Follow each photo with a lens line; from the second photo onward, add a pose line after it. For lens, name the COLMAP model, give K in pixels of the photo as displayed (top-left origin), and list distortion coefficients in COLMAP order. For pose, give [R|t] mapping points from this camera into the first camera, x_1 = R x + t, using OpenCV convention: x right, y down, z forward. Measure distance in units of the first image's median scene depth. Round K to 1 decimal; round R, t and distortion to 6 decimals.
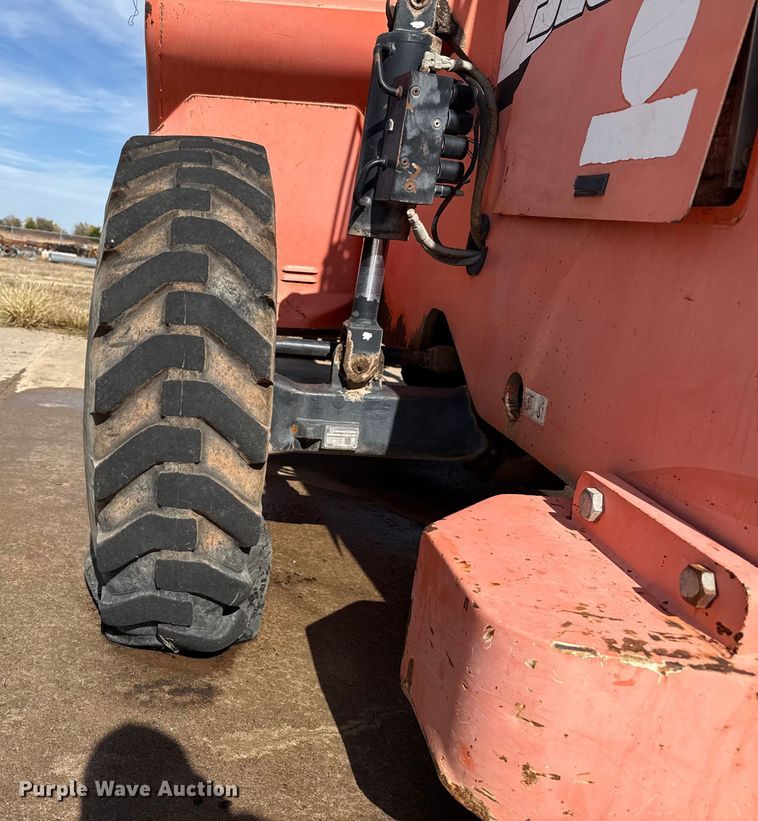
lens RADIAL K [[754.7, 0, 222.9], [0, 754.7, 398.1], [0, 0, 1]] dist [0.074128, -0.075945]
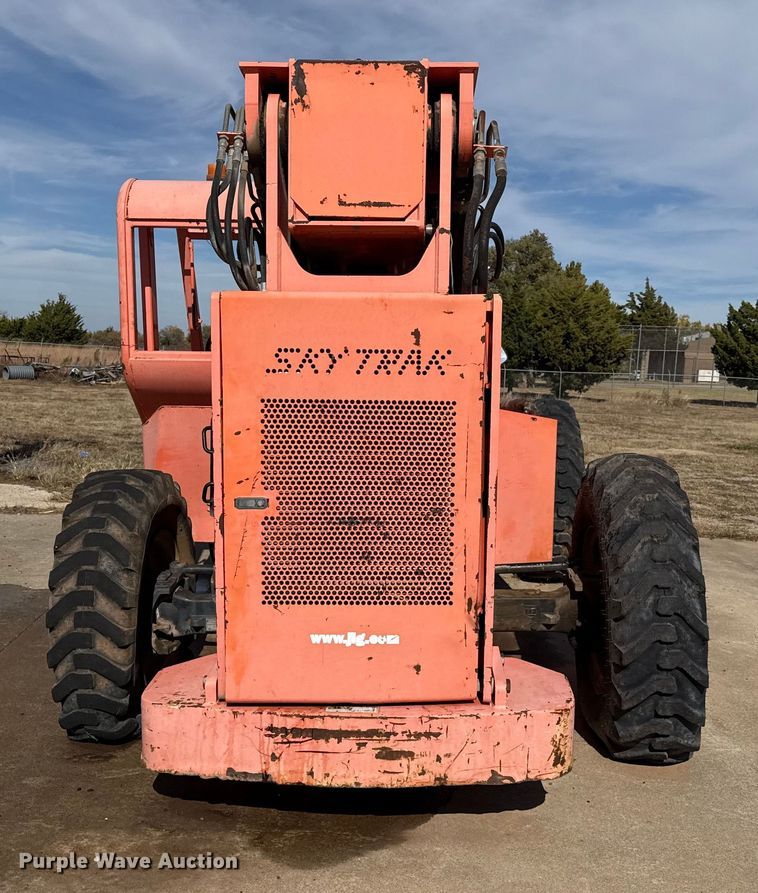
lens RADIAL K [[918.6, 0, 391.0], [0, 918.6, 469.8], [0, 0, 1]] dist [0.123321, 0.000000]
pose [[0.997296, -0.060281, -0.042026, 0.971412], [0.056869, 0.995320, -0.078131, -0.167783], [0.046540, 0.075530, 0.996057, -1.706182]]
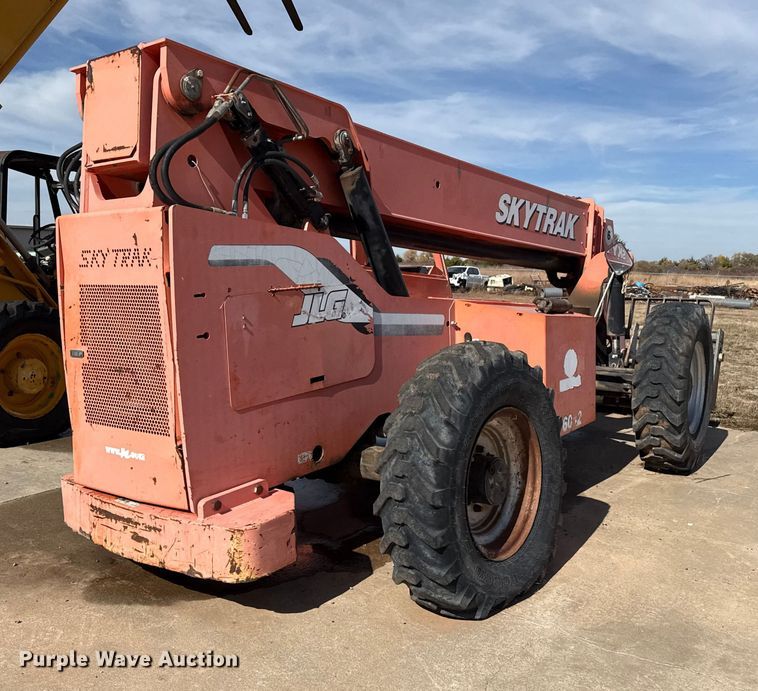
lens RADIAL K [[714.2, 0, 378.9], [0, 714.2, 349.7], [0, 0, 1]] dist [0.080701, -0.023961]
pose [[0.786055, -0.019497, -0.617849, 2.983028], [-0.054412, 0.993440, -0.100575, -0.091590], [0.615757, 0.112676, 0.779838, -0.908952]]
